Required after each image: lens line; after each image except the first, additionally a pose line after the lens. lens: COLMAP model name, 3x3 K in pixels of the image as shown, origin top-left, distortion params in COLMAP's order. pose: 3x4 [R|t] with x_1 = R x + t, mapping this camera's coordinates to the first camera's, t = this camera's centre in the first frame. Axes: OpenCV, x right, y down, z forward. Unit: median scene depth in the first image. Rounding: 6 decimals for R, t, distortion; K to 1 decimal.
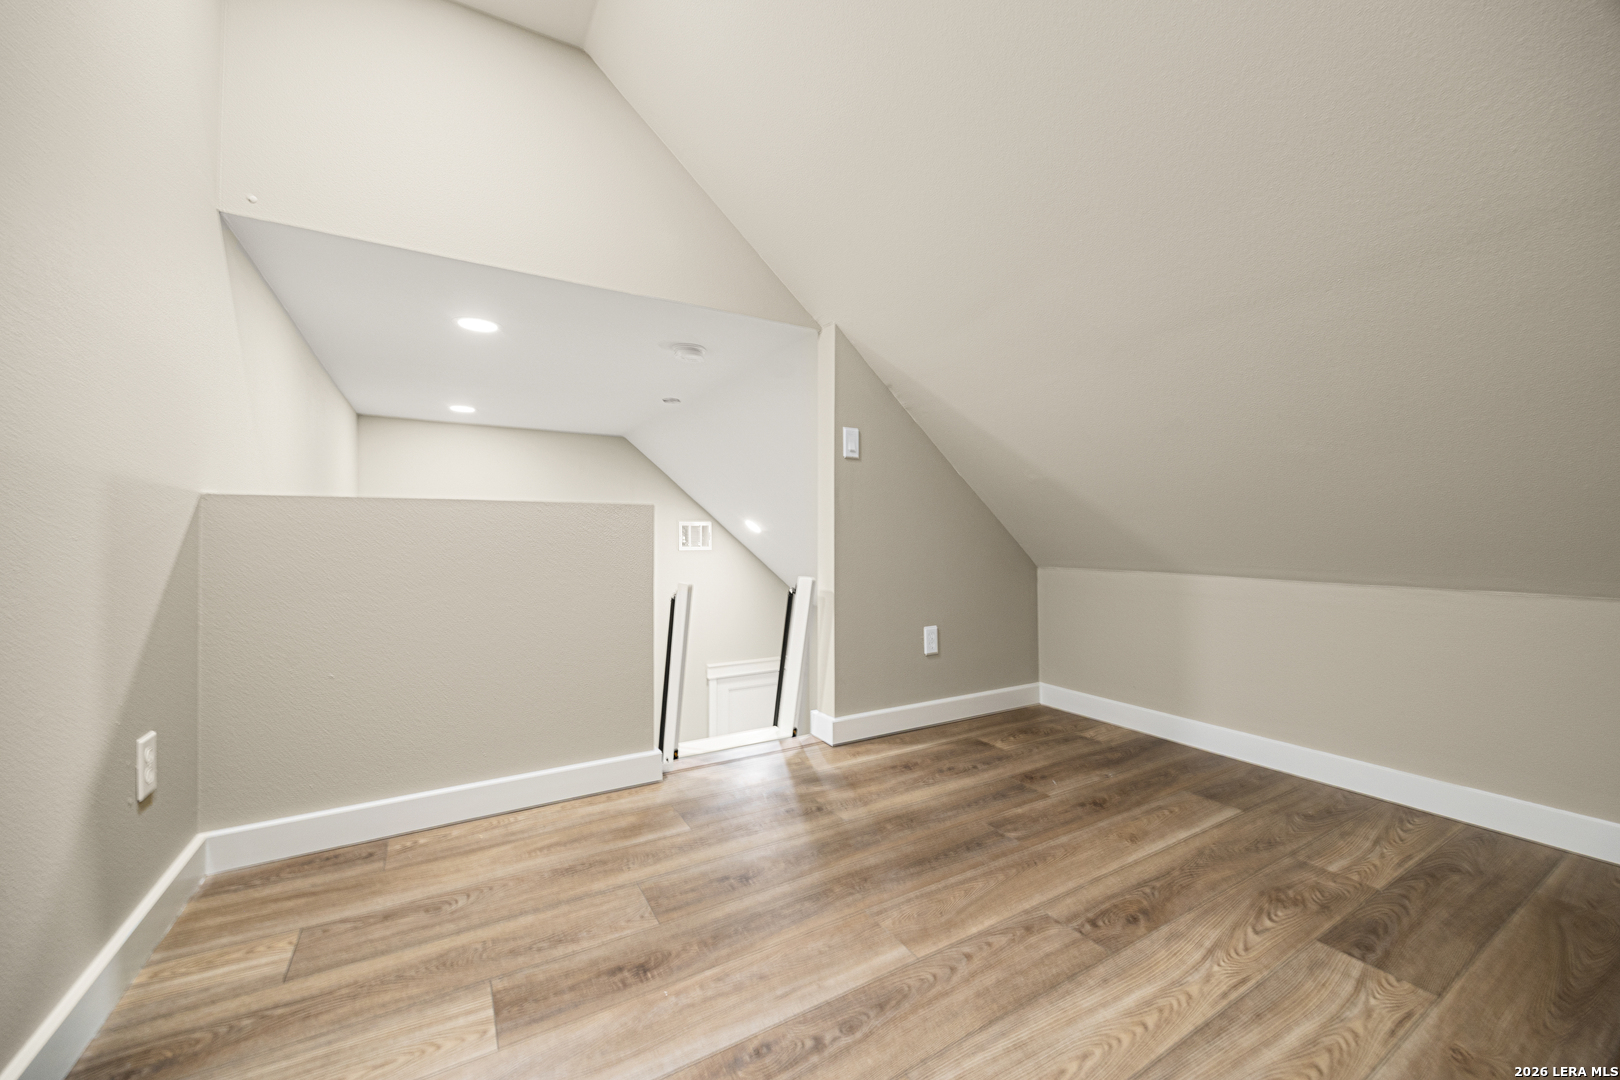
lens RADIAL K [[614.3, 0, 818.1], [0, 614.3, 534.3], [0, 0, 1]] dist [-0.004635, 0.000910]
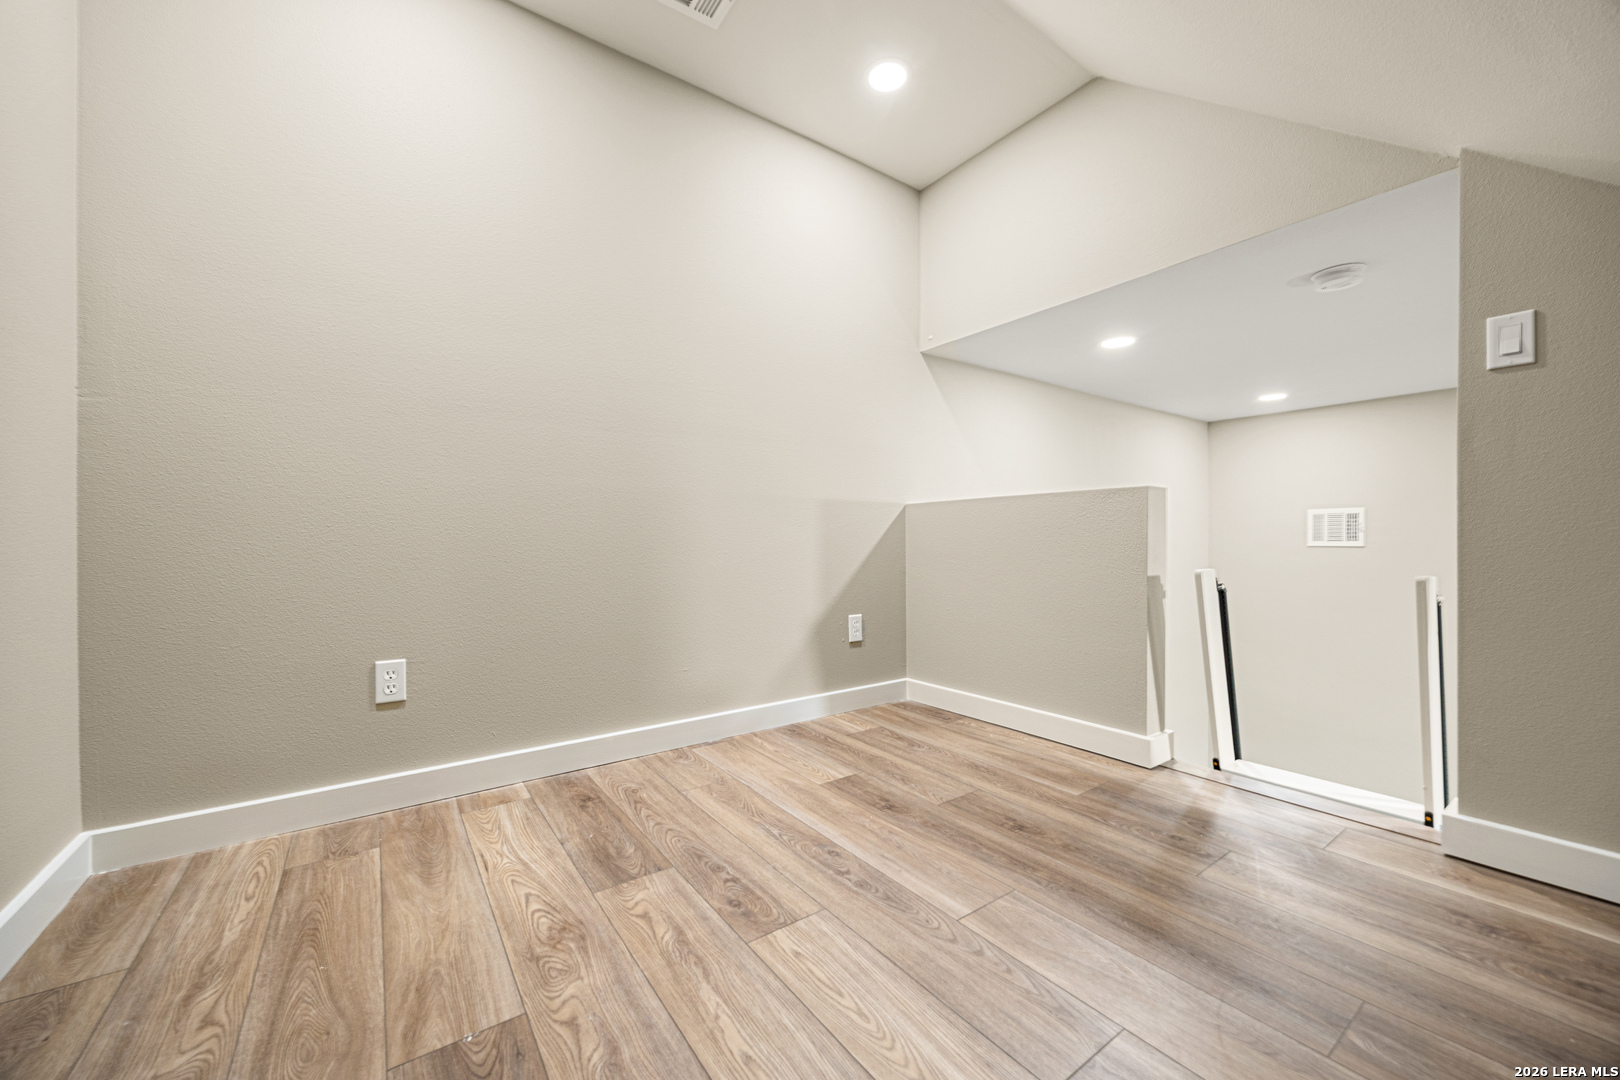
lens RADIAL K [[614.3, 0, 825.5], [0, 614.3, 542.6], [0, 0, 1]] dist [-0.004635, 0.000910]
pose [[0.098207, 0.002309, -0.995163, 0.993952], [0.012687, 0.999913, 0.003572, 0.046495], [0.995085, -0.012977, 0.098169, 0.588481]]
